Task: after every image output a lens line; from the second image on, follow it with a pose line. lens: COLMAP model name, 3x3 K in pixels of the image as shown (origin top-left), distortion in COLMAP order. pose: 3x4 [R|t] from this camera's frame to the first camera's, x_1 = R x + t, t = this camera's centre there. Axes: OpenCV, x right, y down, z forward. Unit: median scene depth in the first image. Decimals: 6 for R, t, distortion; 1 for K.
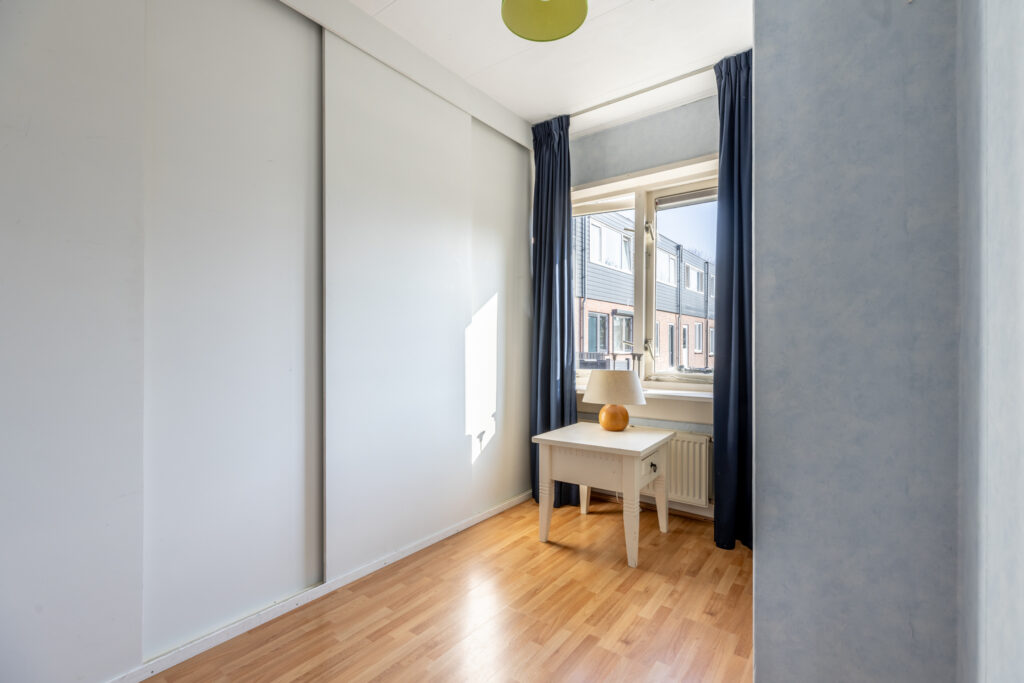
lens RADIAL K [[464.0, 0, 515.3], [0, 464.0, 348.7], [0, 0, 1]] dist [0.001188, -0.000309]
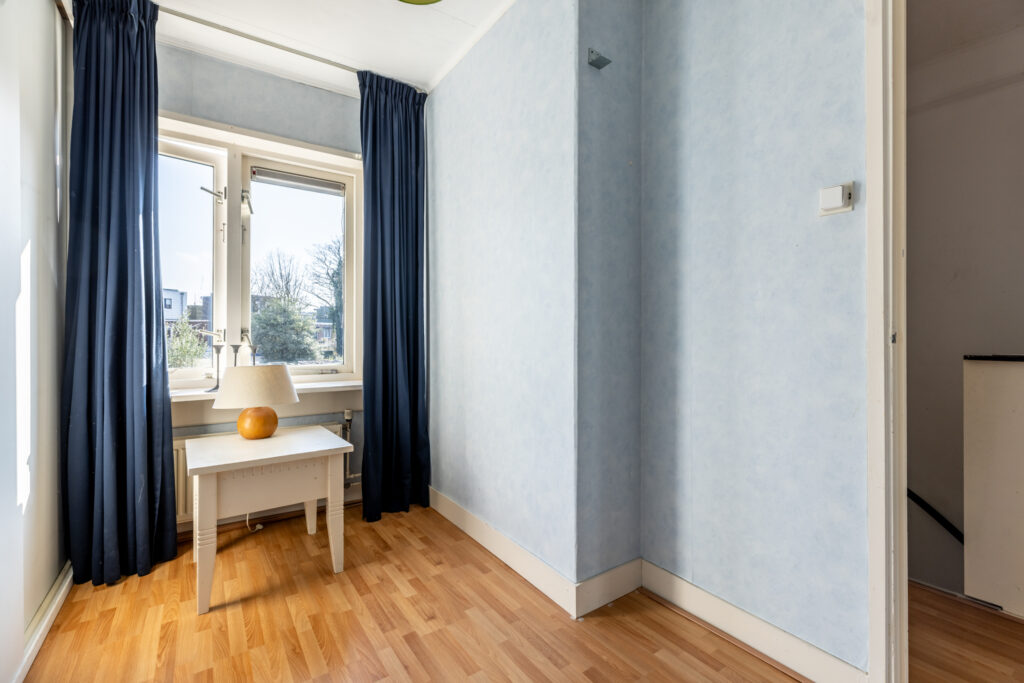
lens RADIAL K [[464.0, 0, 516.3], [0, 464.0, 340.7], [0, 0, 1]] dist [0.001188, -0.000309]
pose [[0.304609, -0.008375, 0.952441, -0.405515], [0.005524, 0.999960, 0.007026, -0.001199], [-0.952462, 0.003121, 0.304643, 0.287396]]
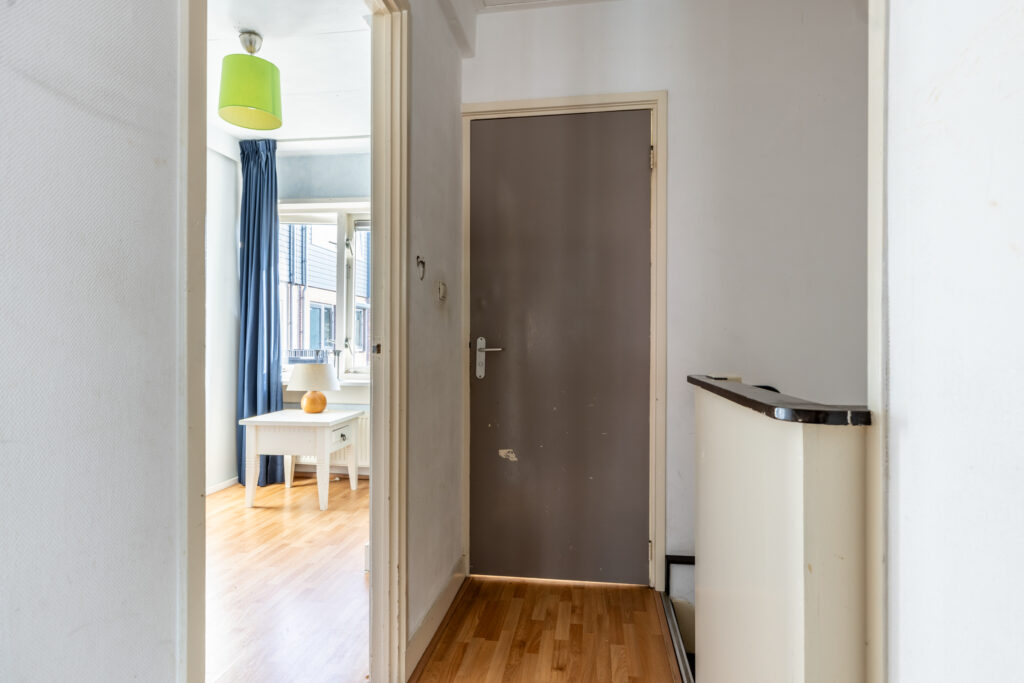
lens RADIAL K [[583.3, 0, 521.3], [0, 583.3, 348.3], [0, 0, 1]] dist [0.015848, -0.000669]
pose [[0.881377, 0.003558, 0.472401, -0.031672], [-0.005771, 0.999978, 0.003236, -0.002085], [-0.472379, -0.005579, 0.881378, -0.571172]]
